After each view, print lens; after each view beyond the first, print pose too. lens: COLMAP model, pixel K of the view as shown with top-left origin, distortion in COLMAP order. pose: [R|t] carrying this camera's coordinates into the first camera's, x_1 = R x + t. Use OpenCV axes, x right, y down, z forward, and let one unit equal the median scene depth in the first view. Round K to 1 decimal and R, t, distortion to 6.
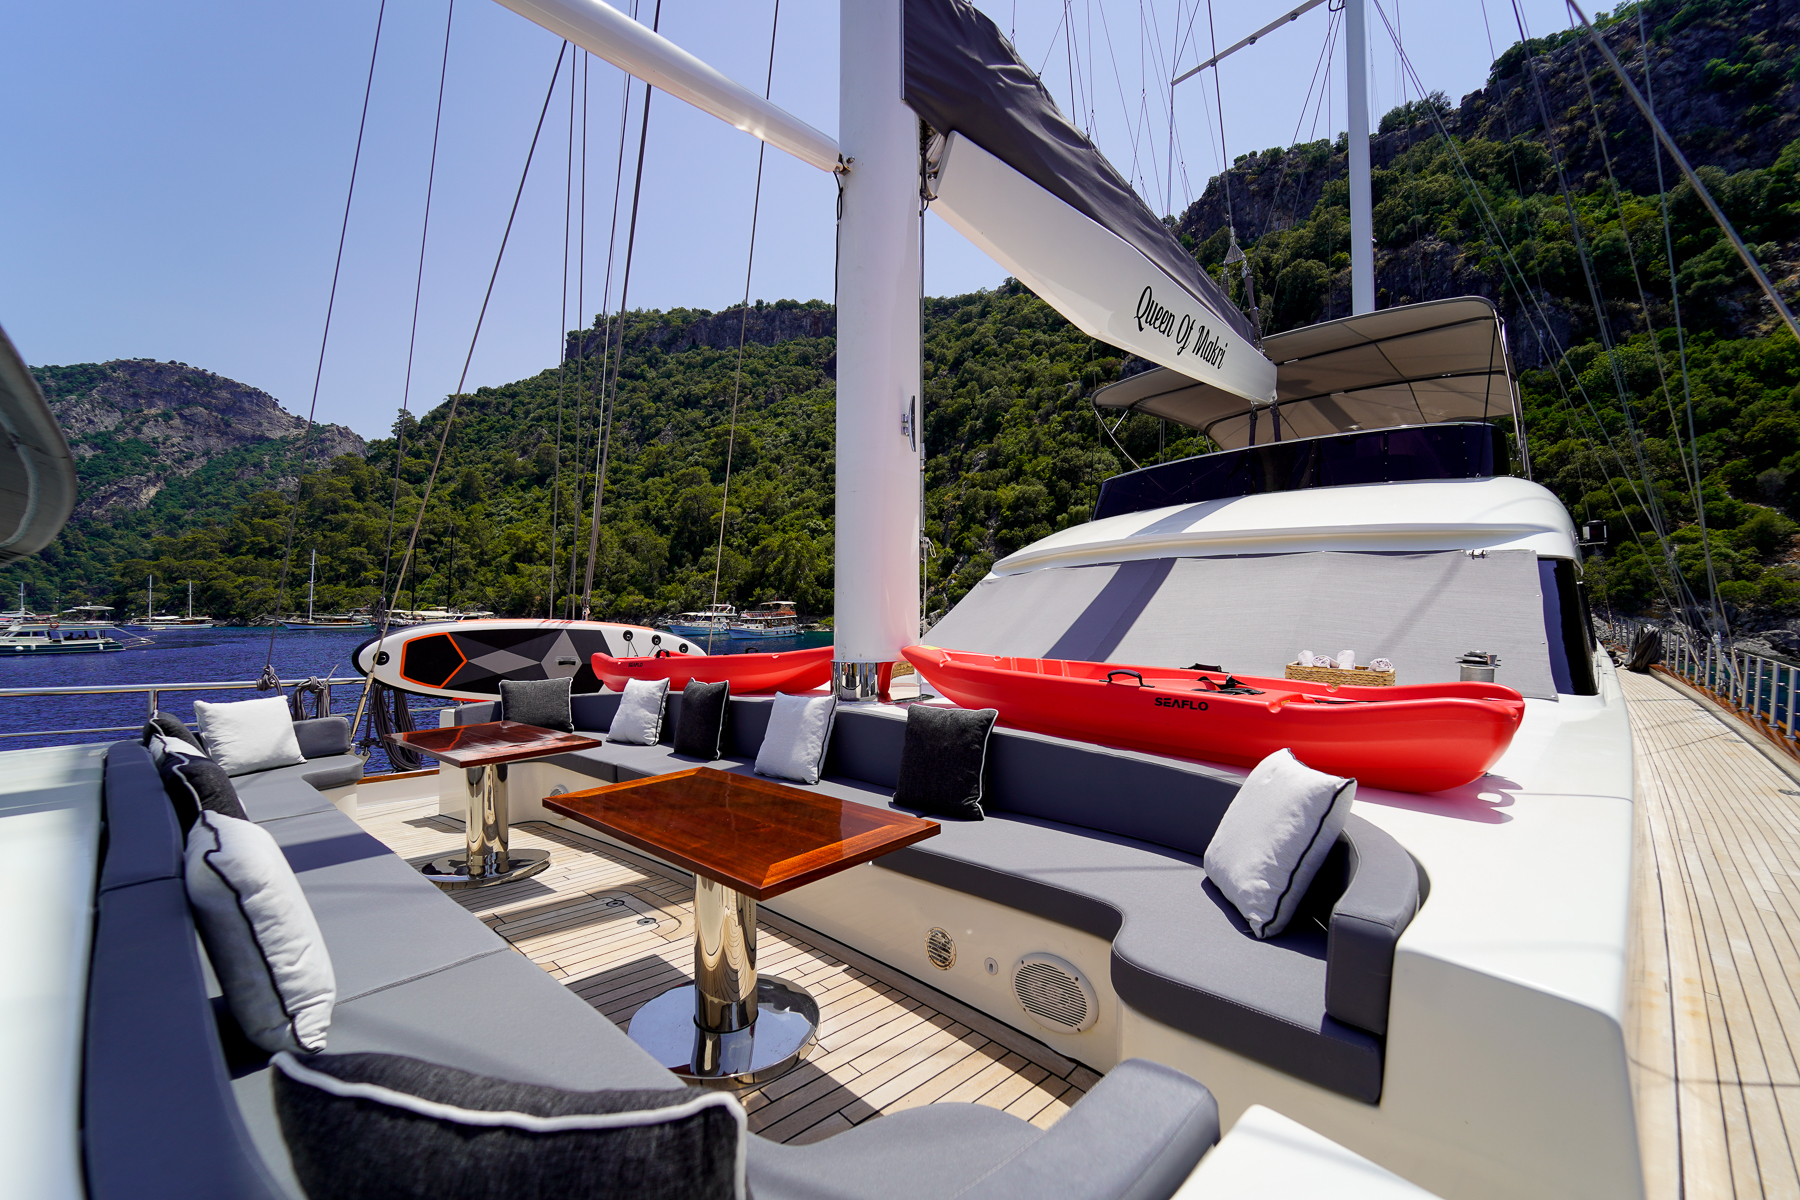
lens RADIAL K [[728.6, 0, 896.3], [0, 728.6, 607.1], [0, 0, 1]] dist [0.004199, -0.001271]
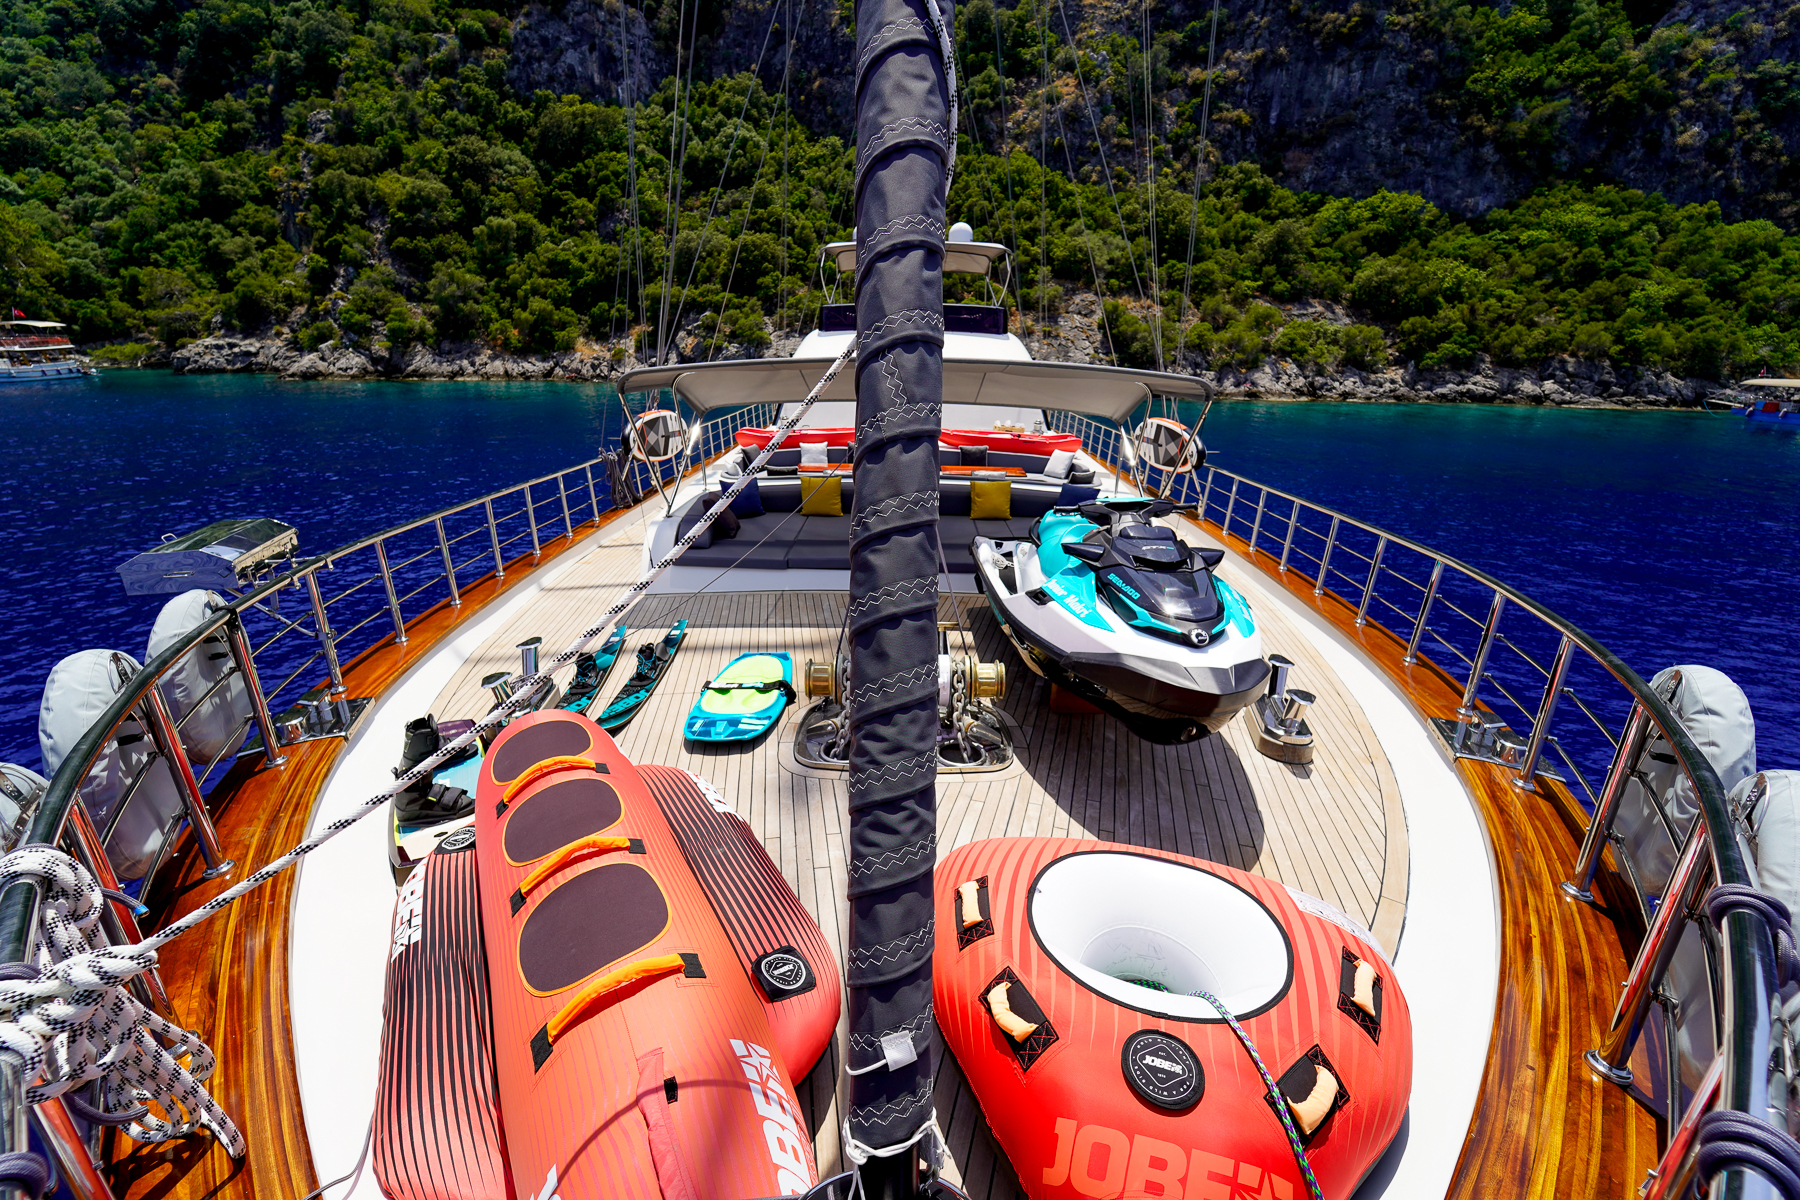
lens RADIAL K [[728.6, 0, 894.1], [0, 728.6, 608.1], [0, 0, 1]] dist [0.004199, -0.001271]
pose [[0.716987, -0.222479, 0.660630, -0.067198], [-0.023833, 0.939325, 0.342200, -0.007334], [-0.696679, -0.261098, 0.668181, -0.027904]]
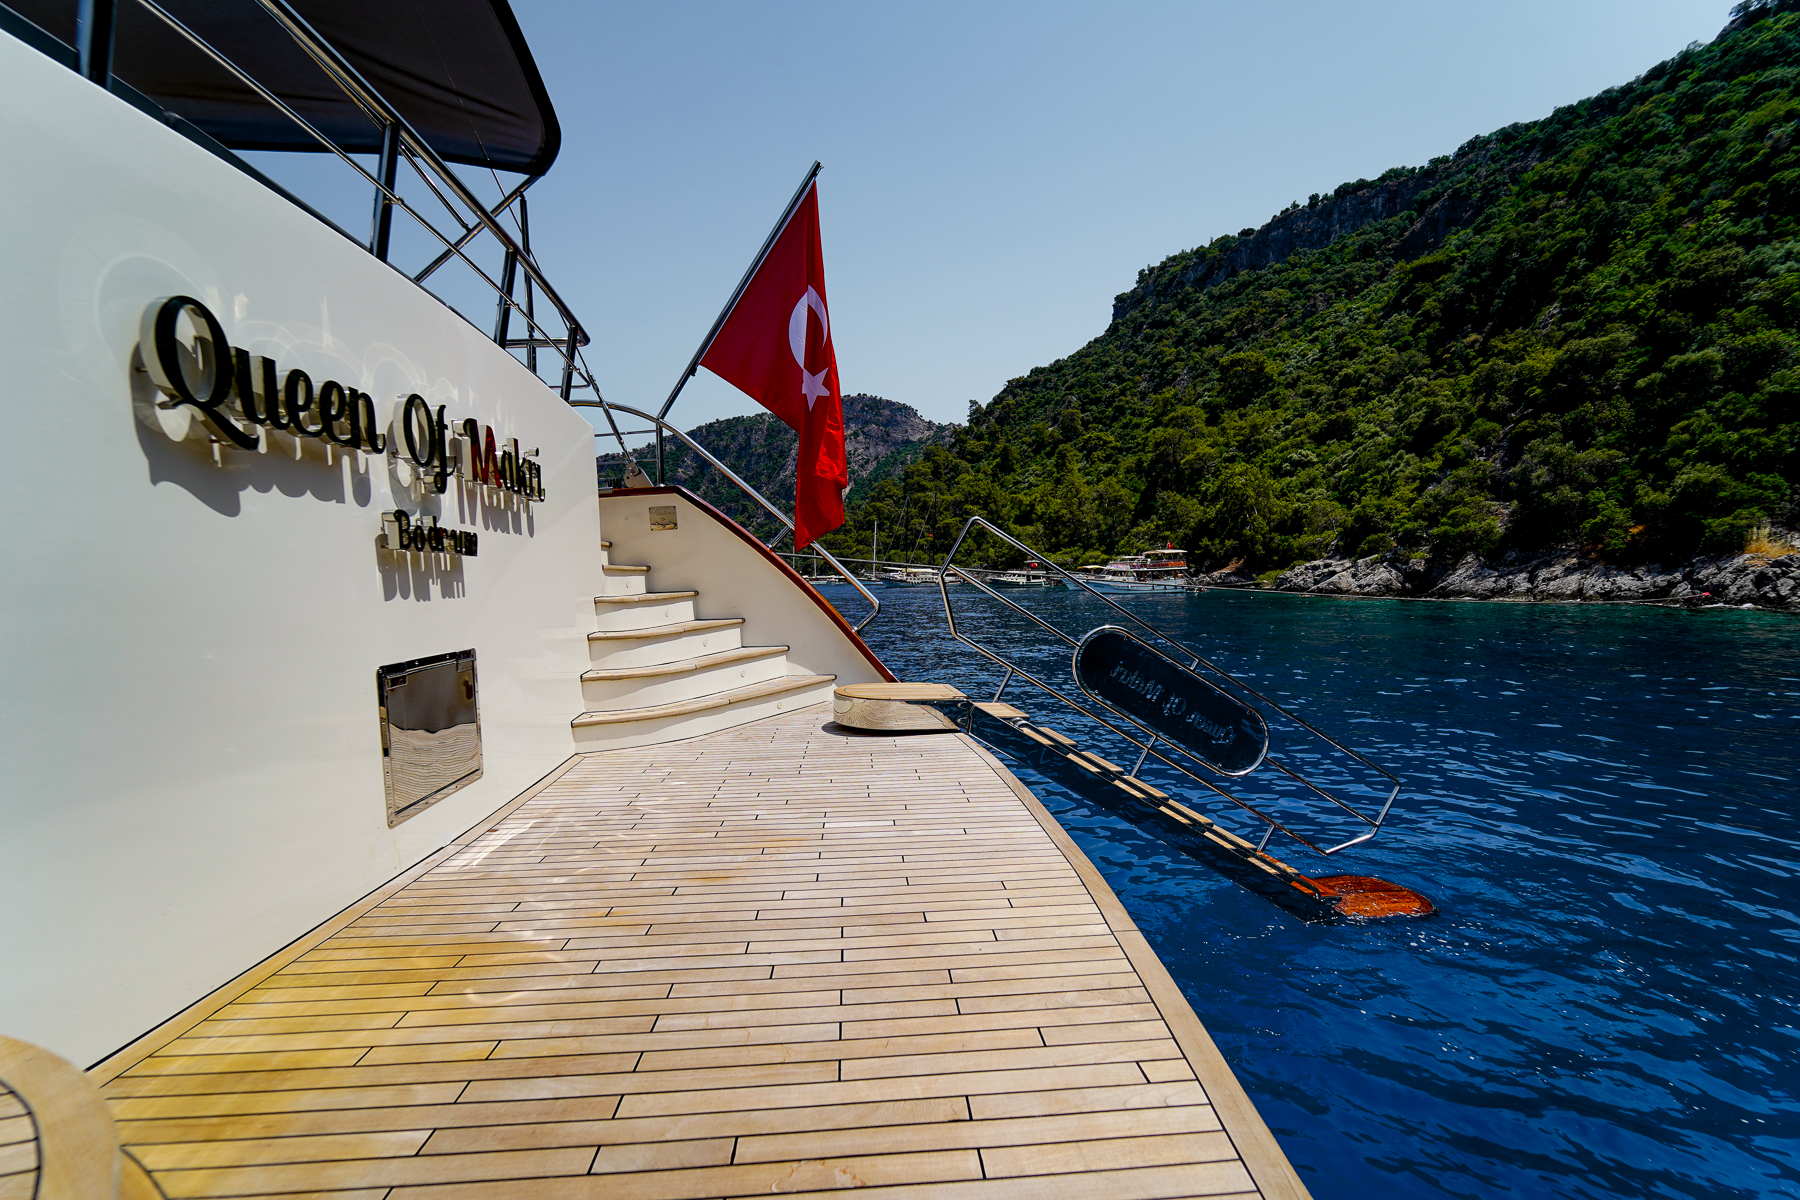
lens RADIAL K [[728.6, 0, 894.1], [0, 728.6, 608.0], [0, 0, 1]] dist [0.004199, -0.001271]
pose [[0.726893, 0.031303, -0.686037, 0.143393], [0.004093, 0.998745, 0.049908, 0.012265], [0.686738, -0.039086, 0.725853, 0.153698]]
